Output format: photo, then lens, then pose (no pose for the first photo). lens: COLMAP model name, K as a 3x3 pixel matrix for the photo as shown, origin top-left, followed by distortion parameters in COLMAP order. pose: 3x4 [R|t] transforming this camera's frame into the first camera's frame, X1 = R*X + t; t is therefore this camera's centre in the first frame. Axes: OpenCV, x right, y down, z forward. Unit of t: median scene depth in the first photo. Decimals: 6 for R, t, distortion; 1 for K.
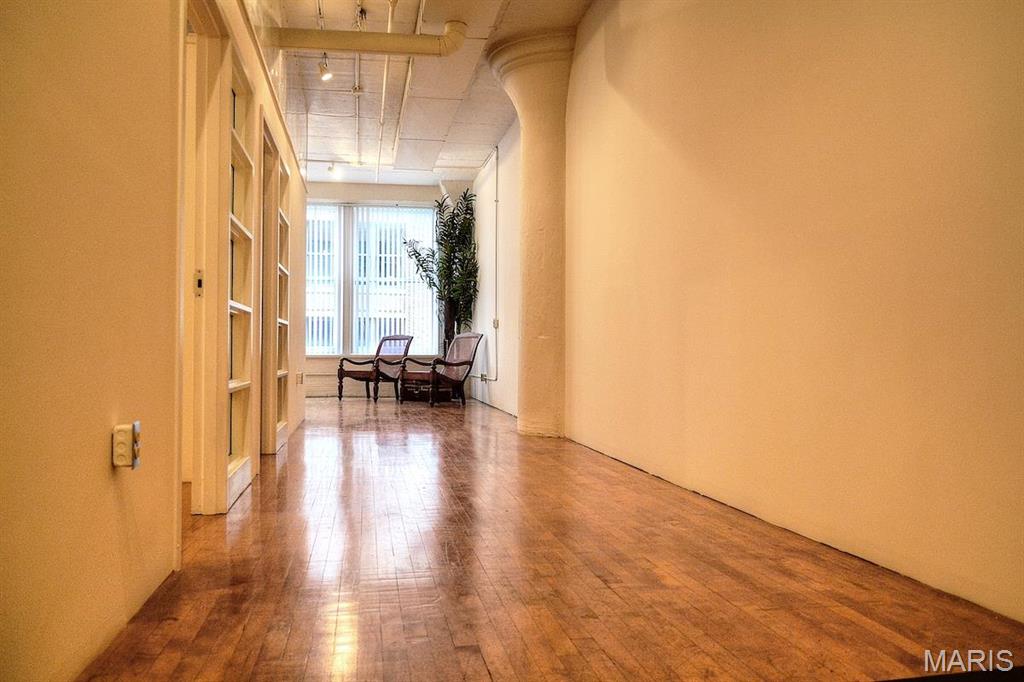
lens RADIAL K [[807.8, 0, 510.9], [0, 807.8, 341.7], [0, 0, 1]] dist [-0.014809, 0.009295]
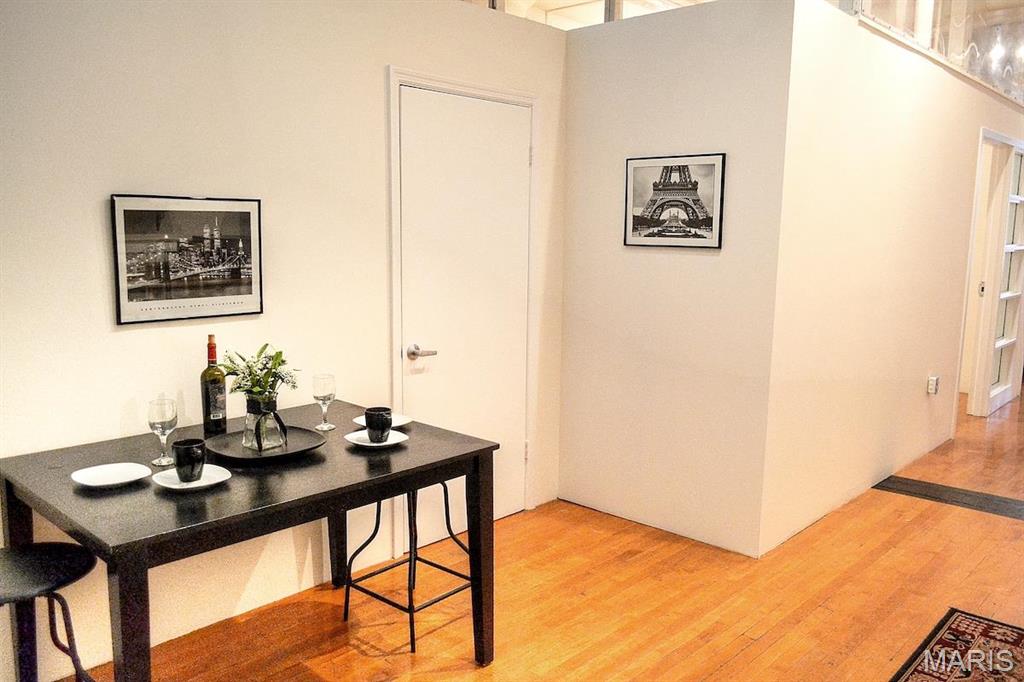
lens RADIAL K [[807.8, 0, 512.6], [0, 807.8, 340.3], [0, 0, 1]] dist [-0.014809, 0.009295]
pose [[0.595942, 0.122774, -0.793586, 0.579120], [0.003016, 0.987894, 0.155101, -0.326947], [0.803022, -0.094825, 0.588358, -1.229902]]
